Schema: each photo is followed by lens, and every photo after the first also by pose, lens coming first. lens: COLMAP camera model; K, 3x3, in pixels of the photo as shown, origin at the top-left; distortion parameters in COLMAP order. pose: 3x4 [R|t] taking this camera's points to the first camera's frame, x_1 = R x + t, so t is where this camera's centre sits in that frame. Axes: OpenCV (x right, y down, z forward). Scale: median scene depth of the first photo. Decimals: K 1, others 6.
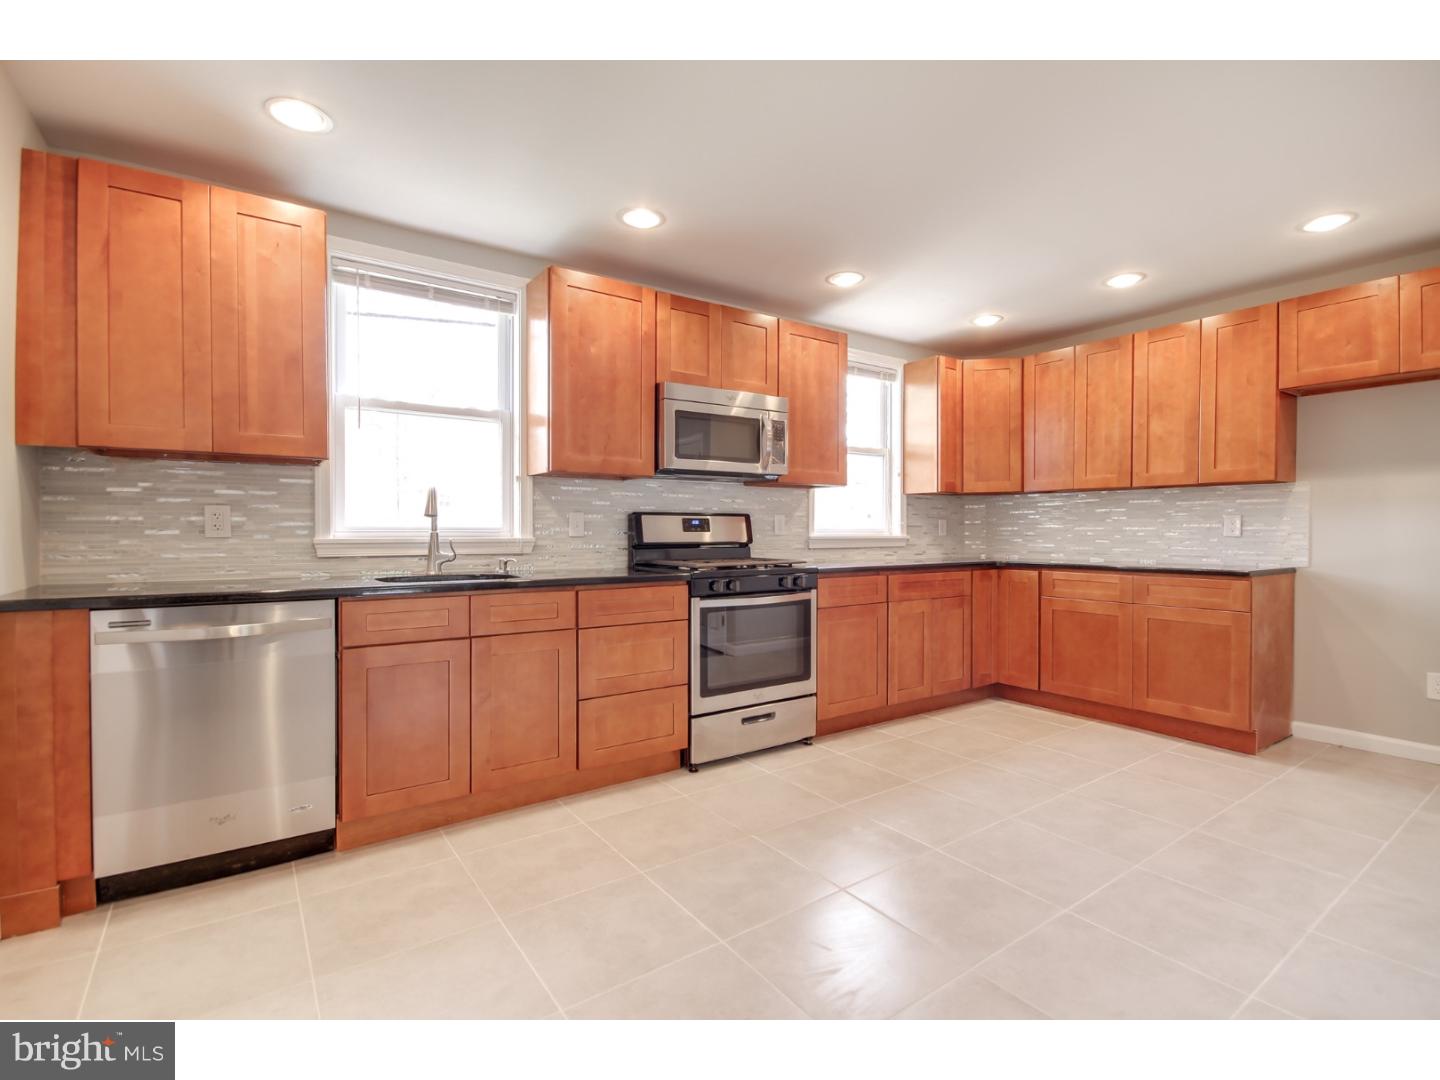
lens RADIAL K [[683.6, 0, 740.4], [0, 683.6, 537.5], [0, 0, 1]] dist [-0.000706, -0.000841]
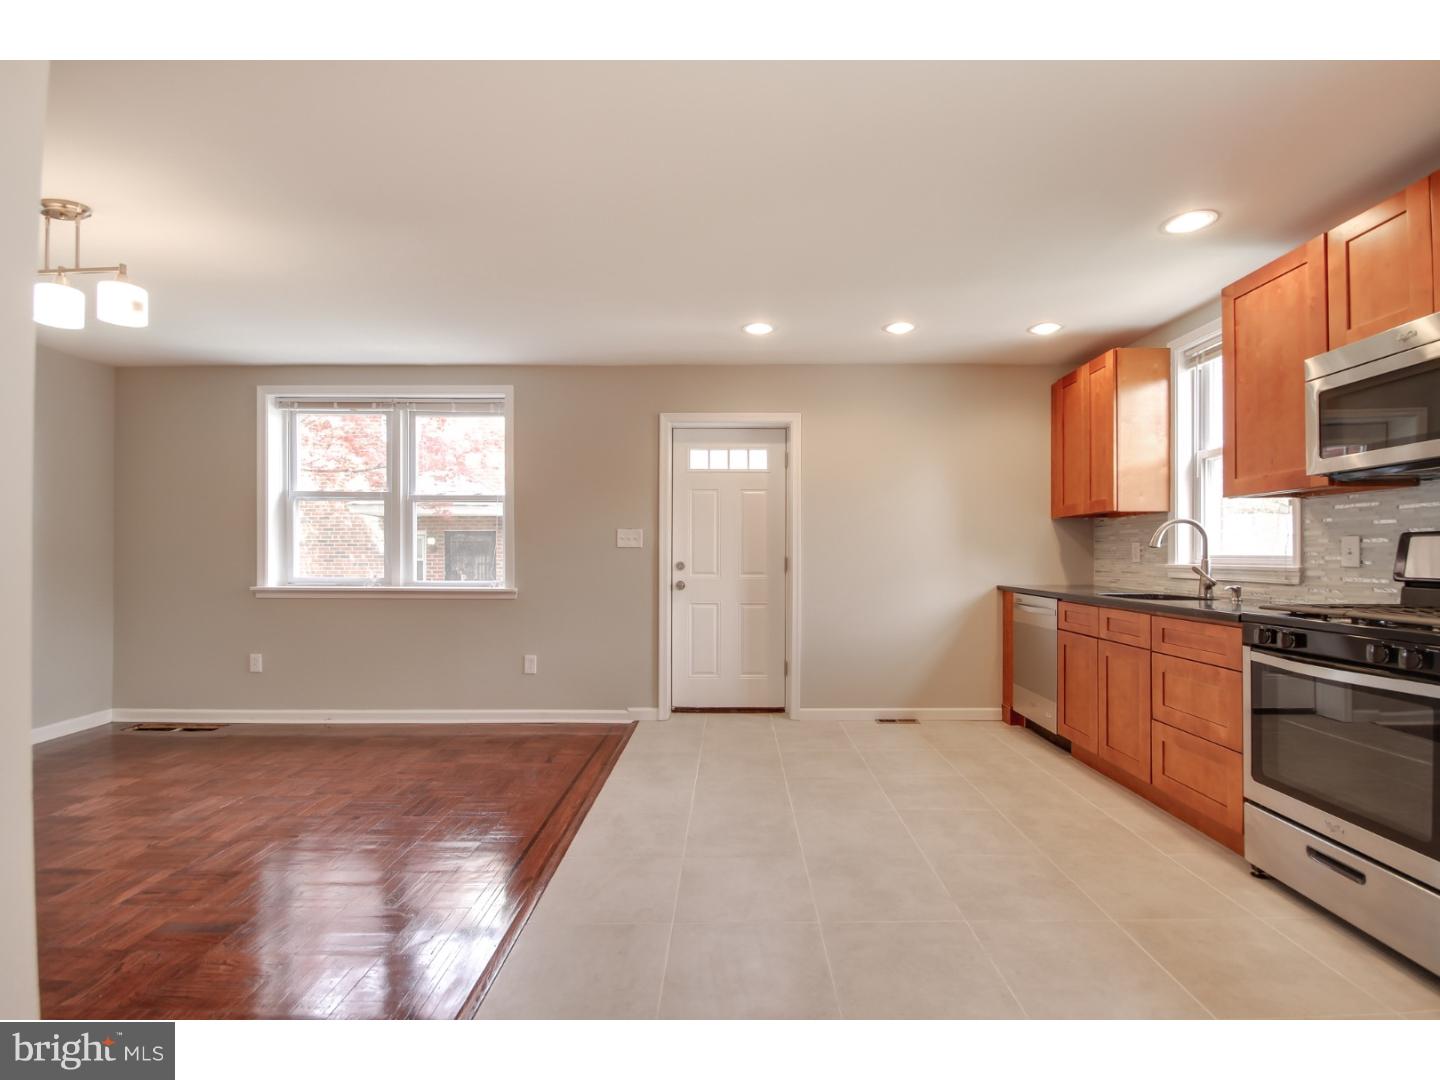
lens RADIAL K [[671.9, 0, 750.6], [0, 671.9, 551.9], [0, 0, 1]] dist [0.001929, -0.007596]
pose [[-0.566801, -0.005136, -0.823839, 0.728688], [-0.008368, 0.999965, -0.000476, -0.011620], [0.823812, 0.006624, -0.566824, 0.802081]]
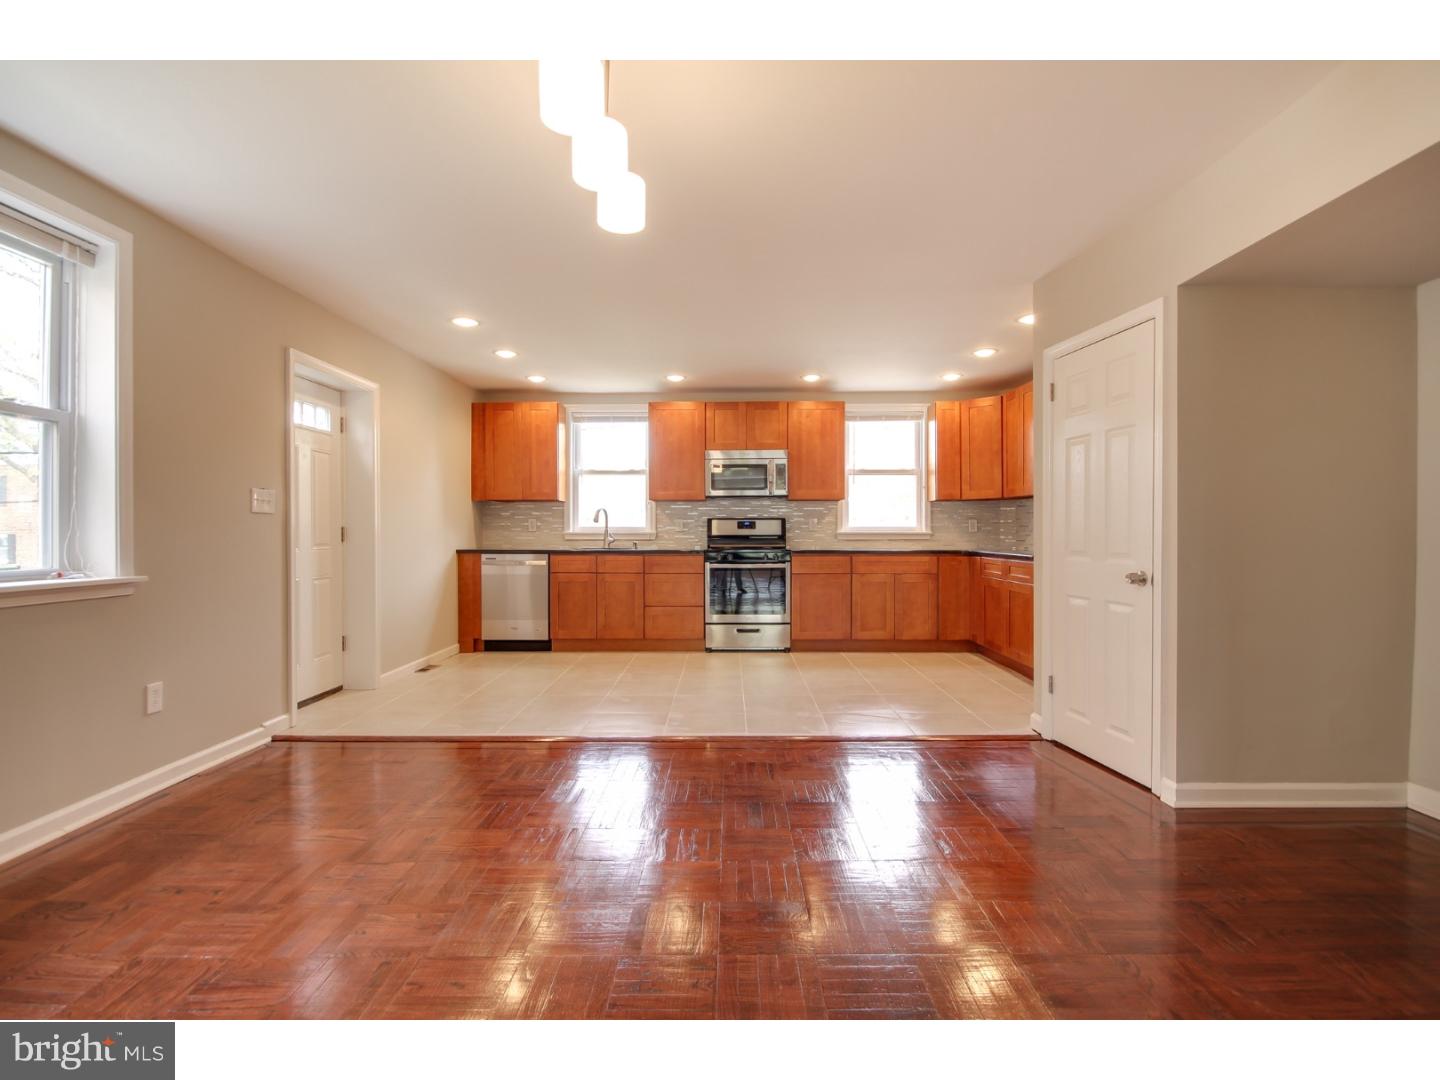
lens RADIAL K [[683.0, 0, 720.0], [0, 683.0, 540.0], [0, 0, 1]] dist [-0.000798, -0.000054]
pose [[0.811487, 0.006490, -0.584335, 0.913699], [-0.004378, 0.999978, 0.005027, 0.011618], [0.584355, -0.001522, 0.811497, -0.467322]]
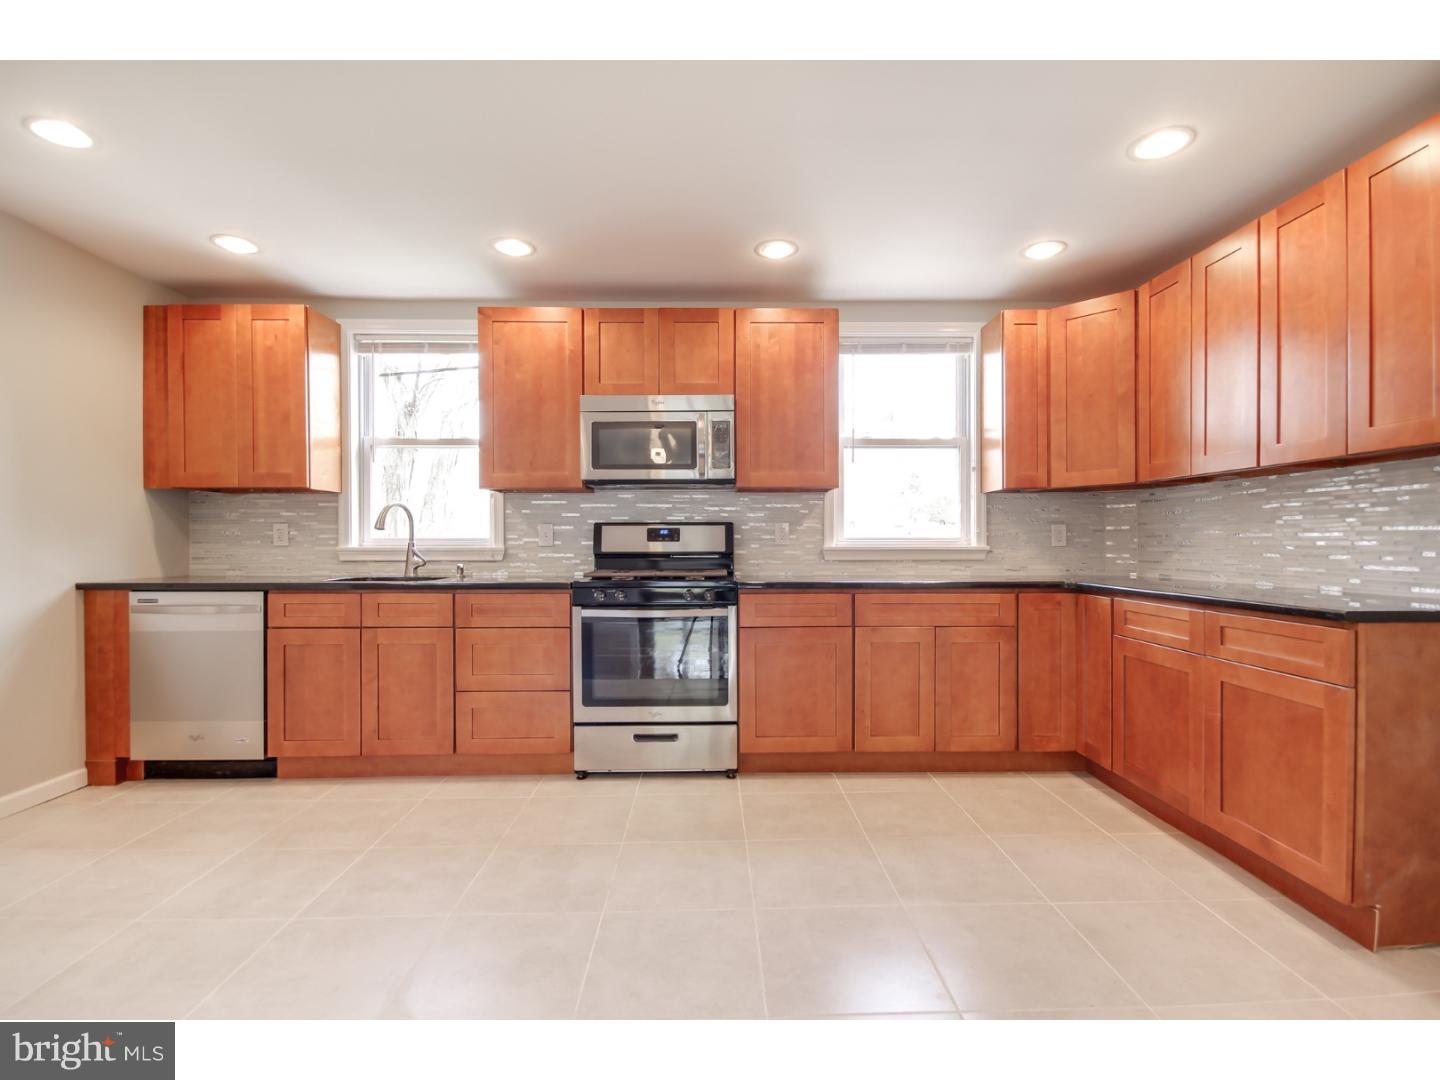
lens RADIAL K [[675.0, 0, 717.4], [0, 675.0, 548.3], [0, 0, 1]] dist [0.001884, -0.000224]
pose [[0.827245, 0.003631, -0.561829, 0.551764], [-0.003371, 0.999993, 0.001498, -0.000418], [0.561831, 0.000655, 0.827252, 0.239828]]
